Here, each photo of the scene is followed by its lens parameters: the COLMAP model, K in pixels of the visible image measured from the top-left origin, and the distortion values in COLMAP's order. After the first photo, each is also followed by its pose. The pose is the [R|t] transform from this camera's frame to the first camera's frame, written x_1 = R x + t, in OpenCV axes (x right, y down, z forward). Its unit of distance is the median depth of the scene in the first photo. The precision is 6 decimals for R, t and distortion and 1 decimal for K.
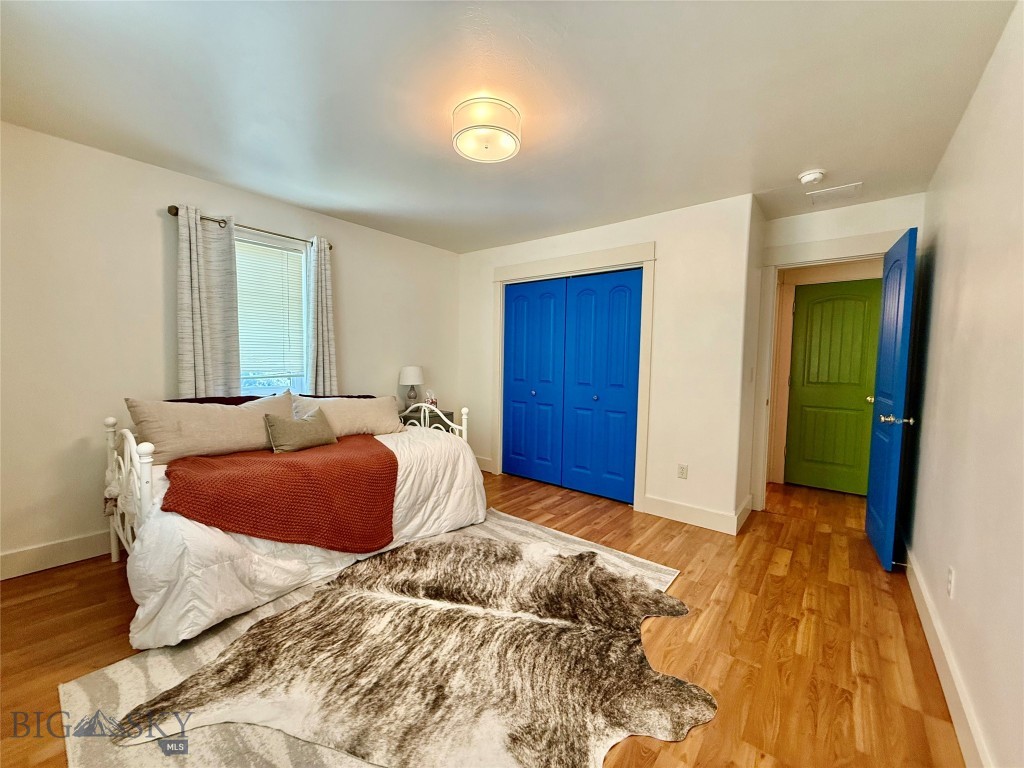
lens RADIAL K [[407.5, 0, 510.3], [0, 407.5, 385.1], [0, 0, 1]] dist [-0.000304, 0.000073]
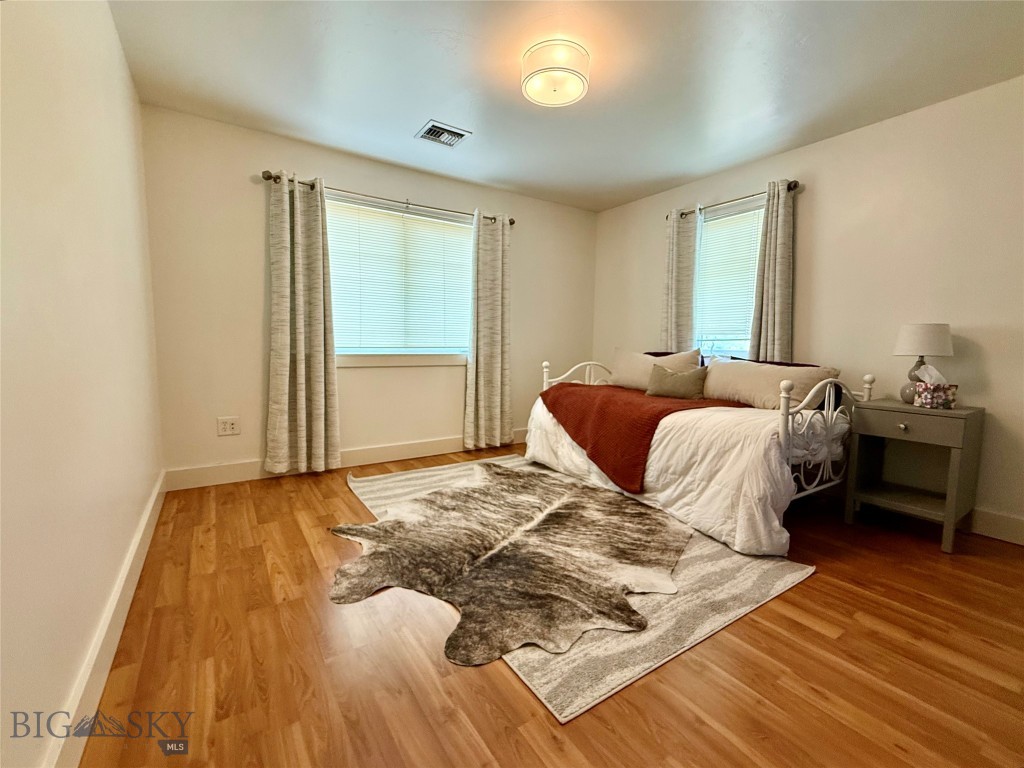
lens RADIAL K [[441.2, 0, 509.9], [0, 441.2, 382.6], [0, 0, 1]] dist [0.003361, -0.000252]
pose [[-0.295488, 0.065934, -0.953068, 1.073760], [-0.080700, 0.992327, 0.093670, 0.048444], [0.951932, 0.104591, -0.287900, 1.279372]]
